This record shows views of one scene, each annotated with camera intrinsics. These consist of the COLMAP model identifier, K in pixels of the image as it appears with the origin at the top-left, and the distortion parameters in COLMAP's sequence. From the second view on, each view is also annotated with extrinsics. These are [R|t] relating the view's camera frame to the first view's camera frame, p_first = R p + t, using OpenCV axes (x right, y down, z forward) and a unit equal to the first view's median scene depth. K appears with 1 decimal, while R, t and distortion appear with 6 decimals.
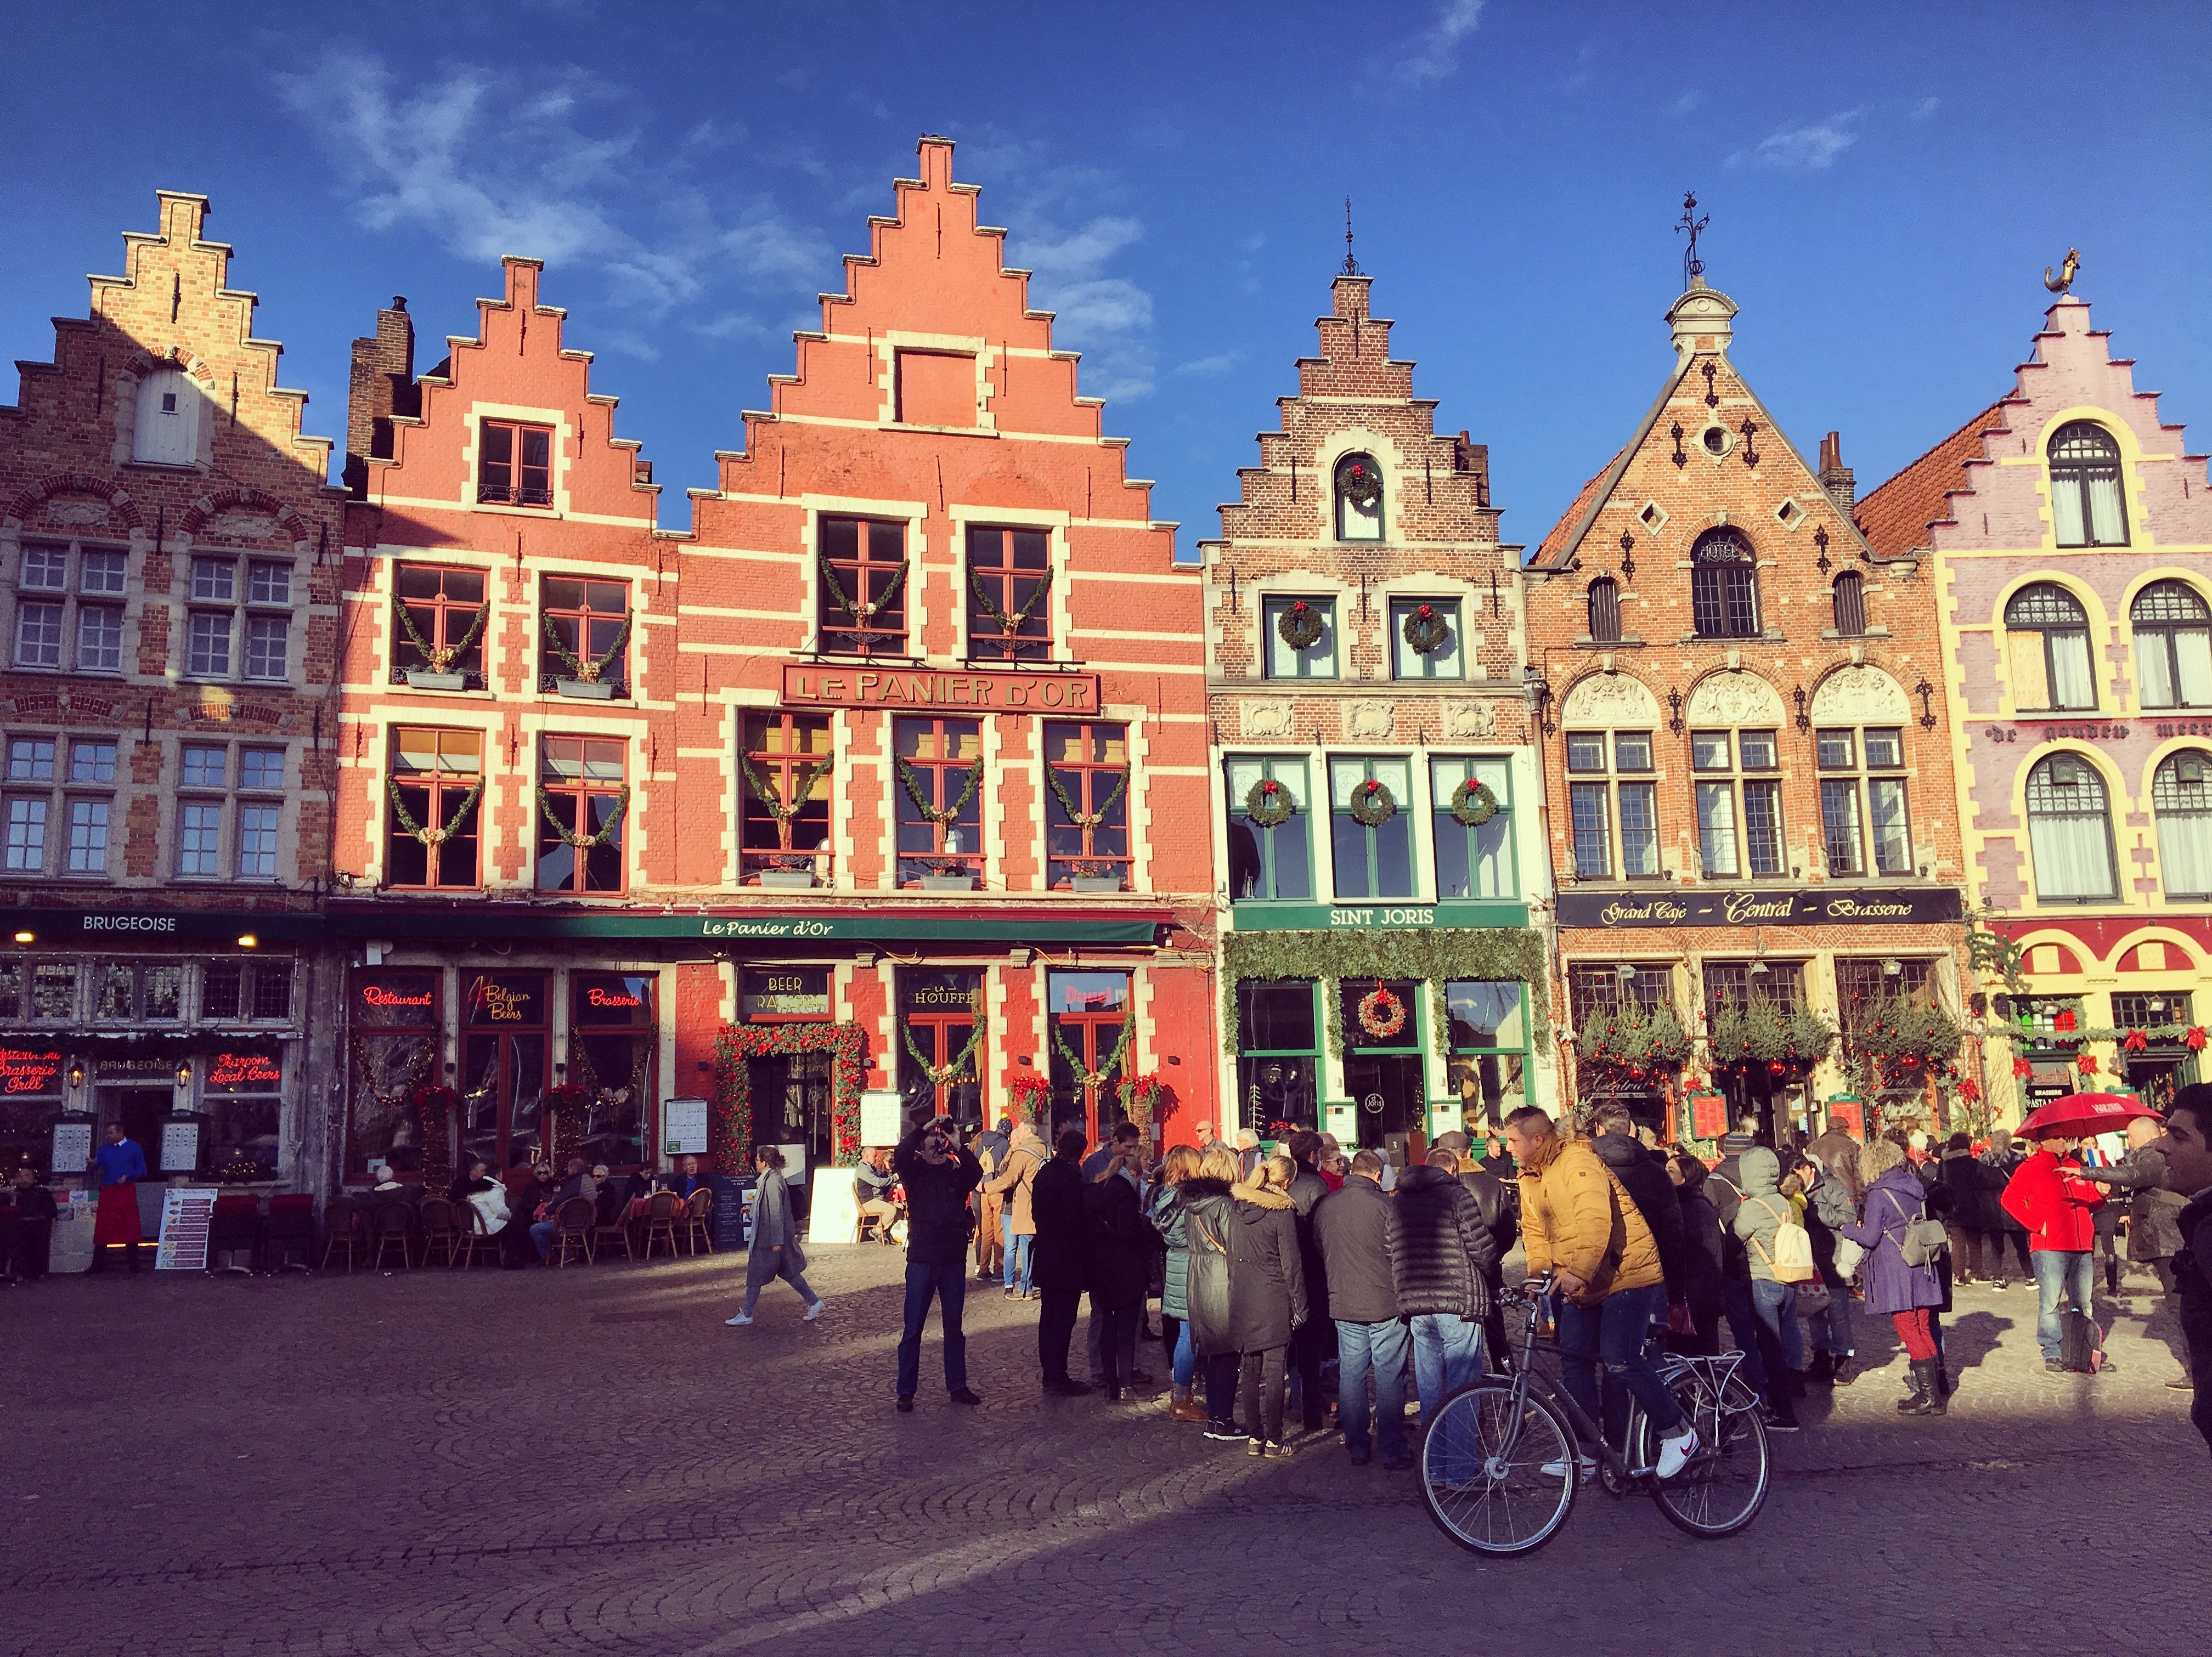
lens RADIAL K [[1837.5, 0, 1106.0], [0, 1837.5, 828.5], [0, 0, 1]] dist [0.107559, -0.178243]
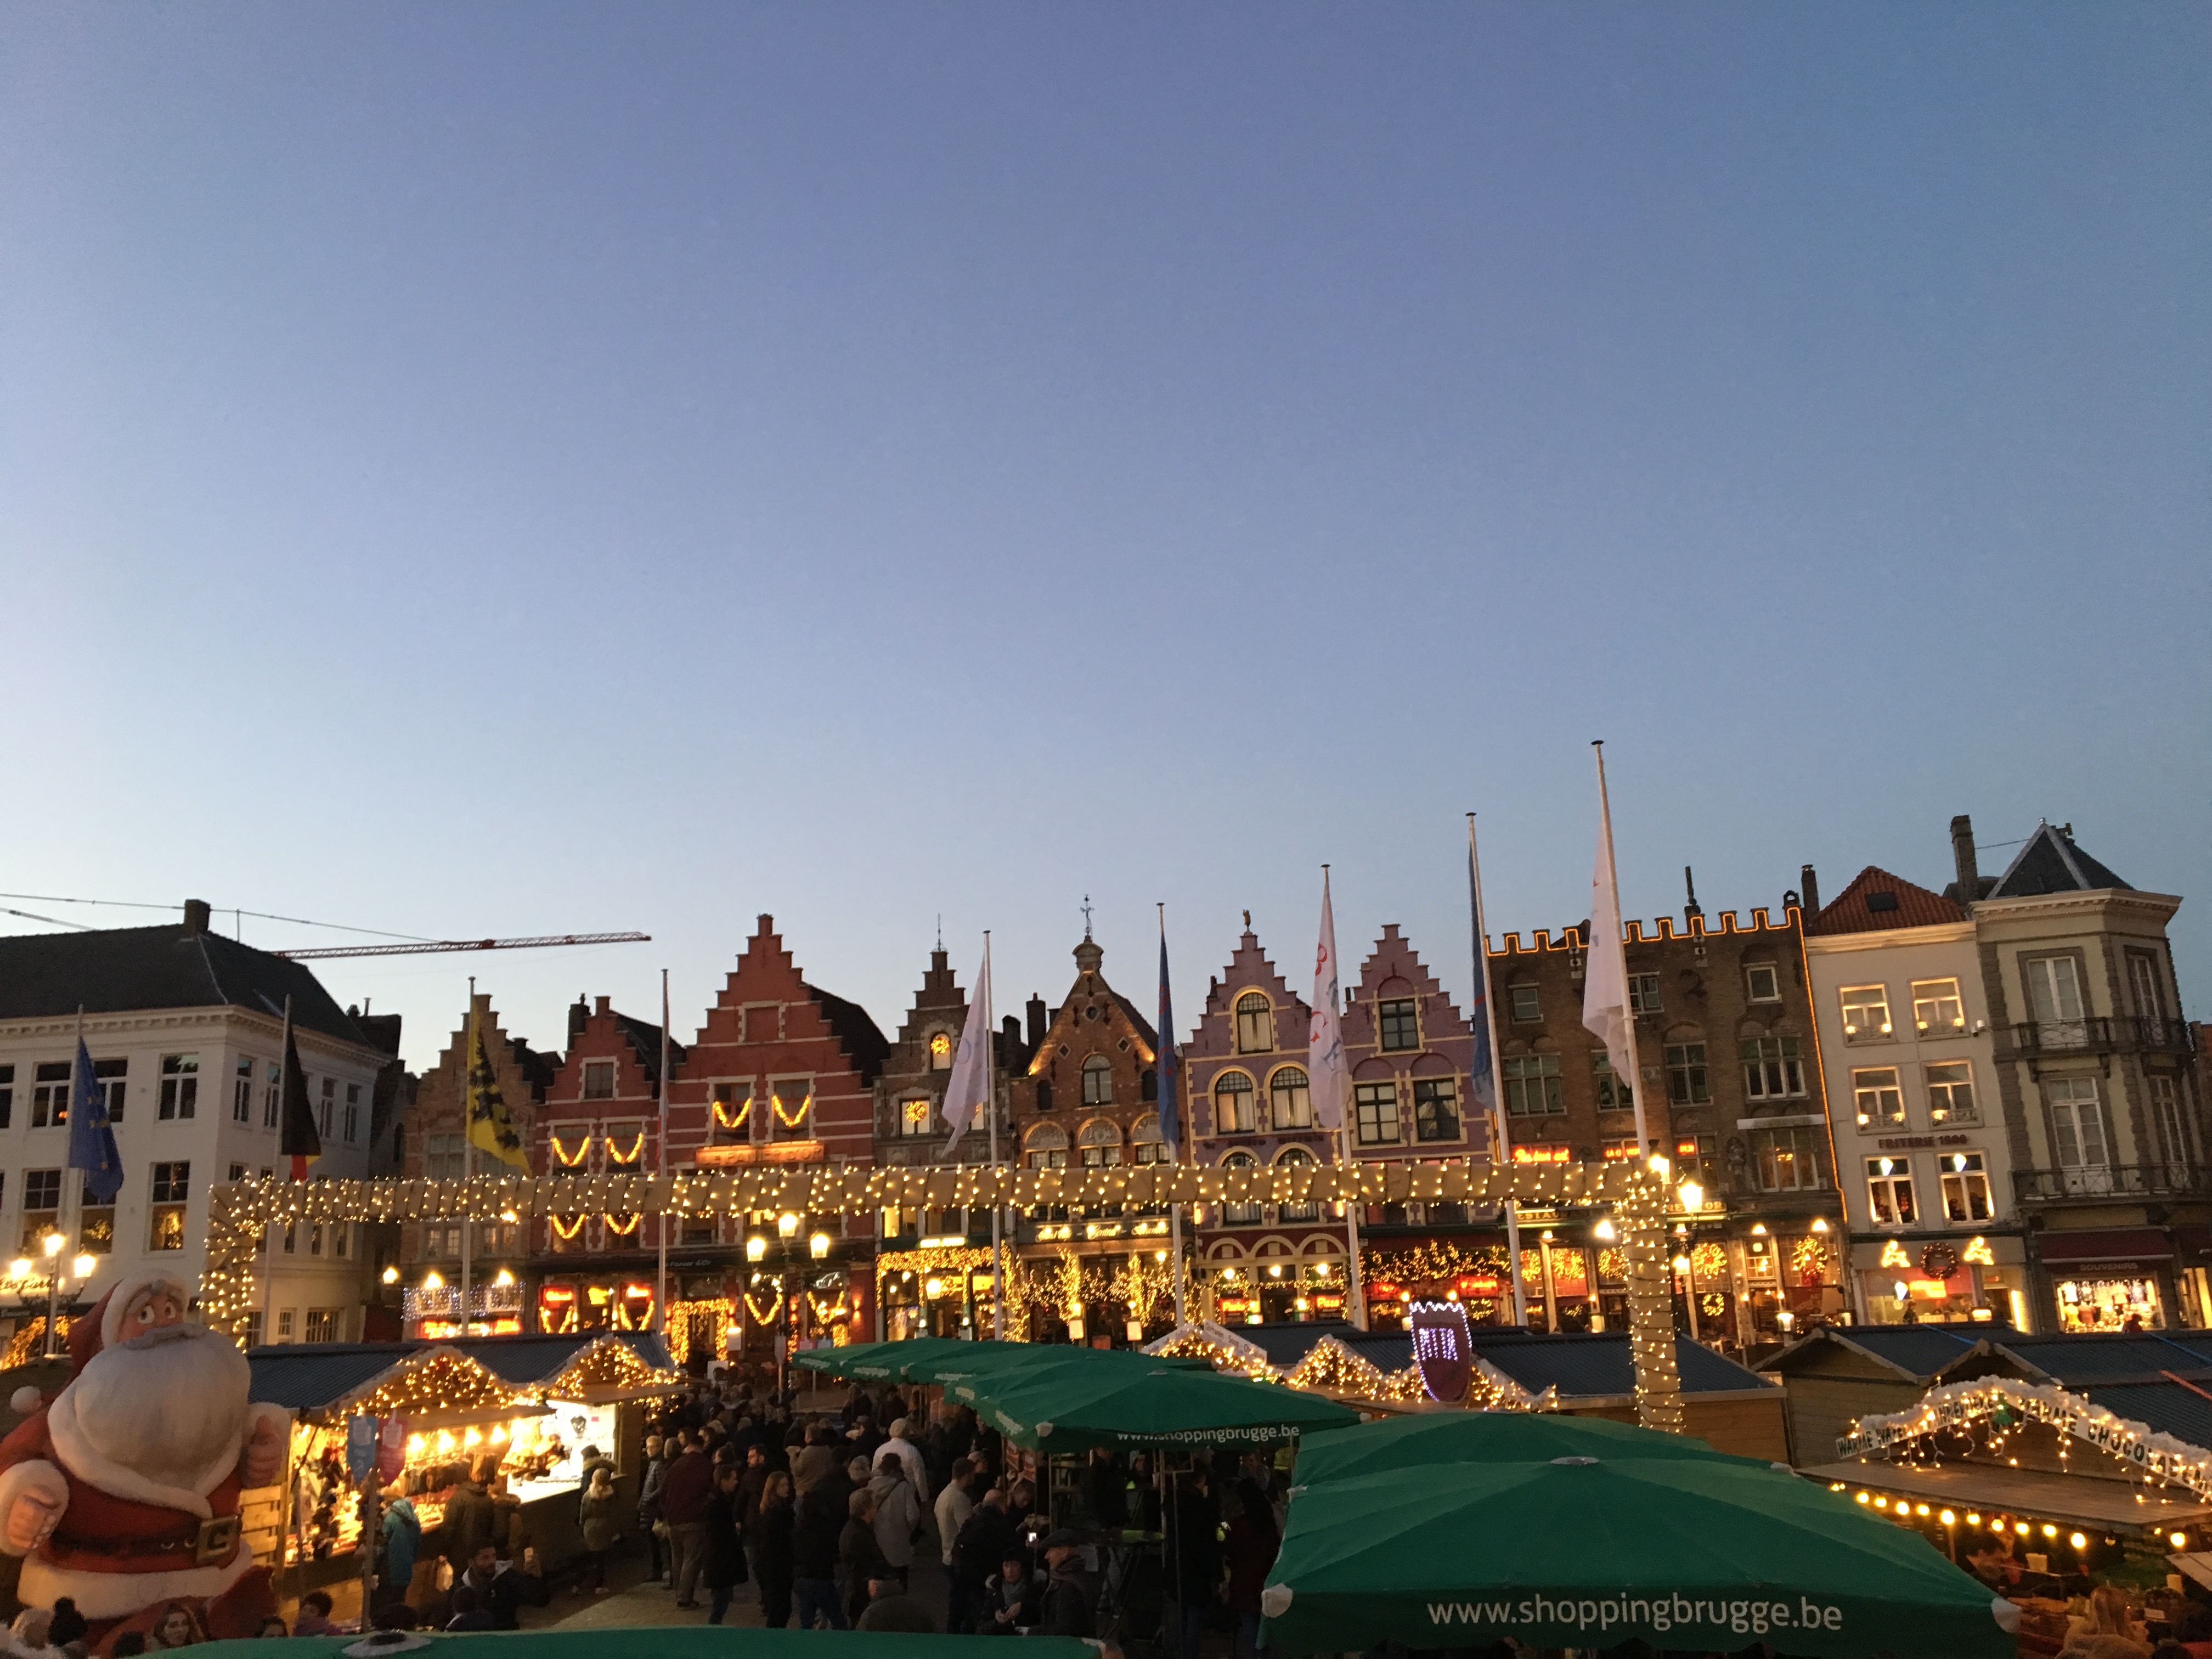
lens RADIAL K [[1837.7, 0, 1106.0], [0, 1837.7, 829.5], [0, 0, 1]] dist [0.107559, -0.178243]
pose [[0.939823, -0.100657, -0.326497, 1.139079], [0.079368, 0.993795, -0.077919, -0.267224], [0.332314, 0.047316, 0.941981, -1.127602]]
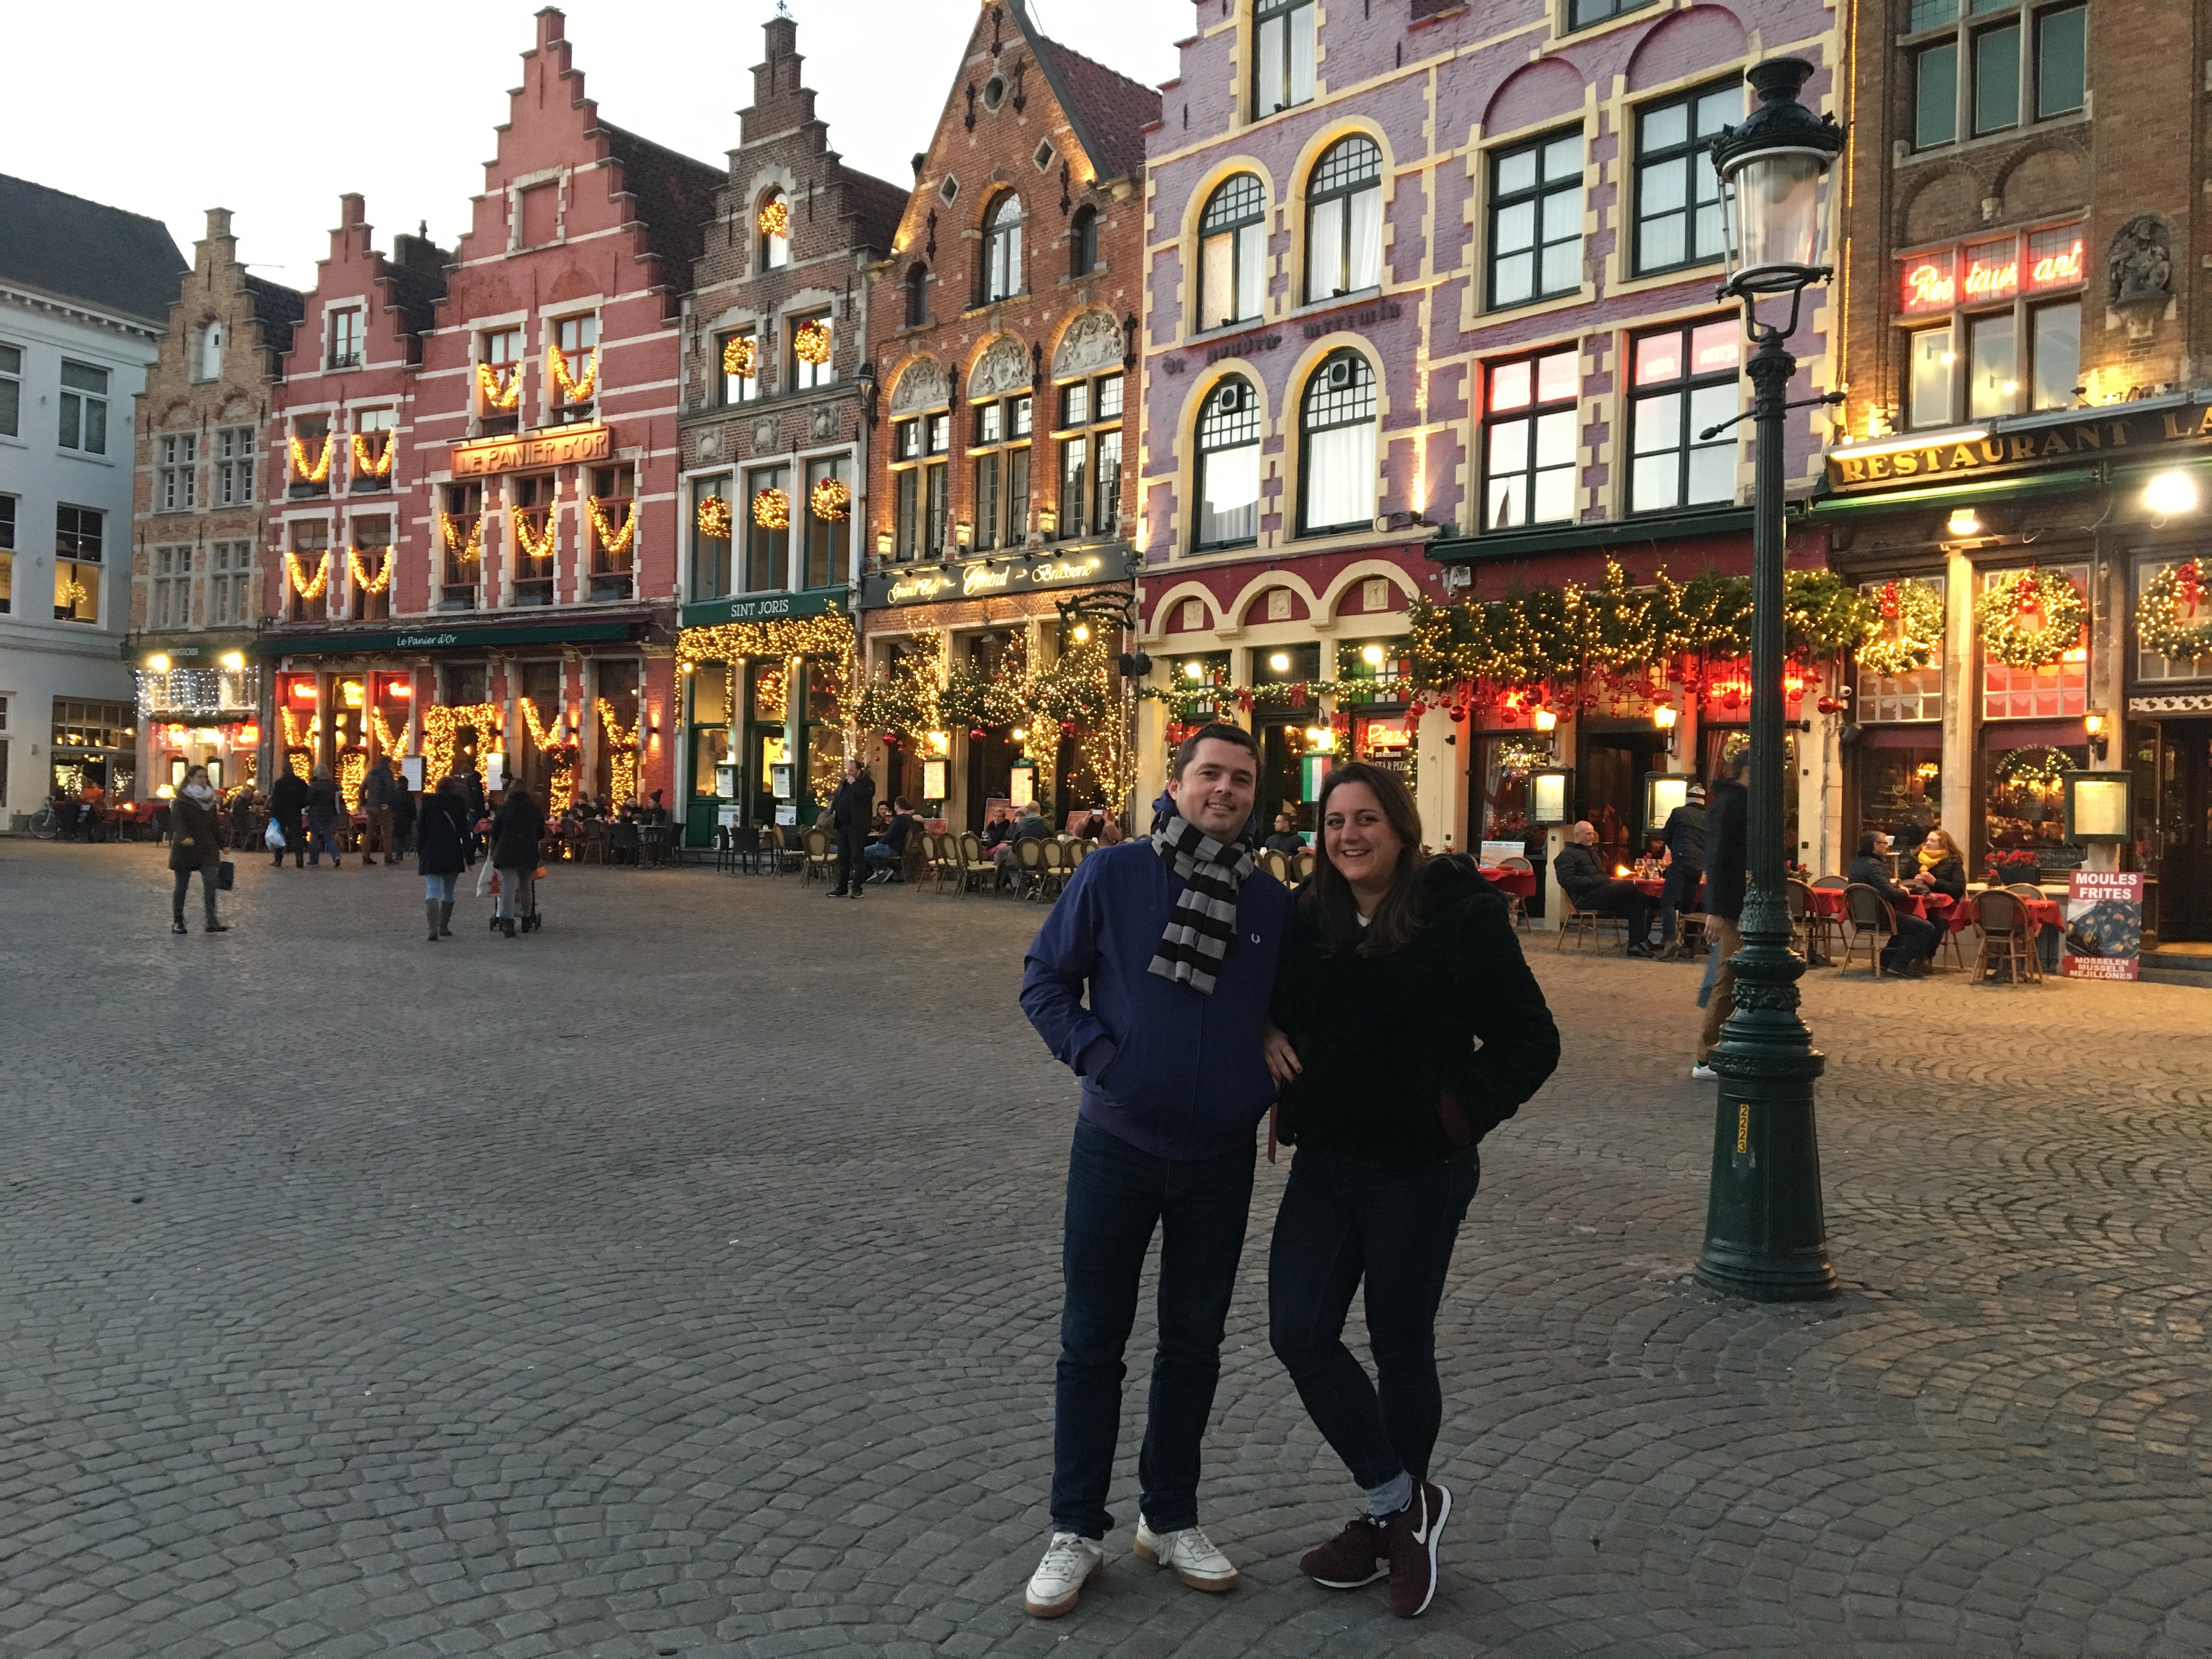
lens RADIAL K [[1837.7, 0, 1106.0], [0, 1837.7, 829.5], [0, 0, 1]] dist [0.107559, -0.178243]
pose [[0.678217, 0.034202, -0.734066, 1.151896], [0.085516, 0.988456, 0.125065, 0.058510], [0.729869, -0.147595, 0.667463, 0.353866]]
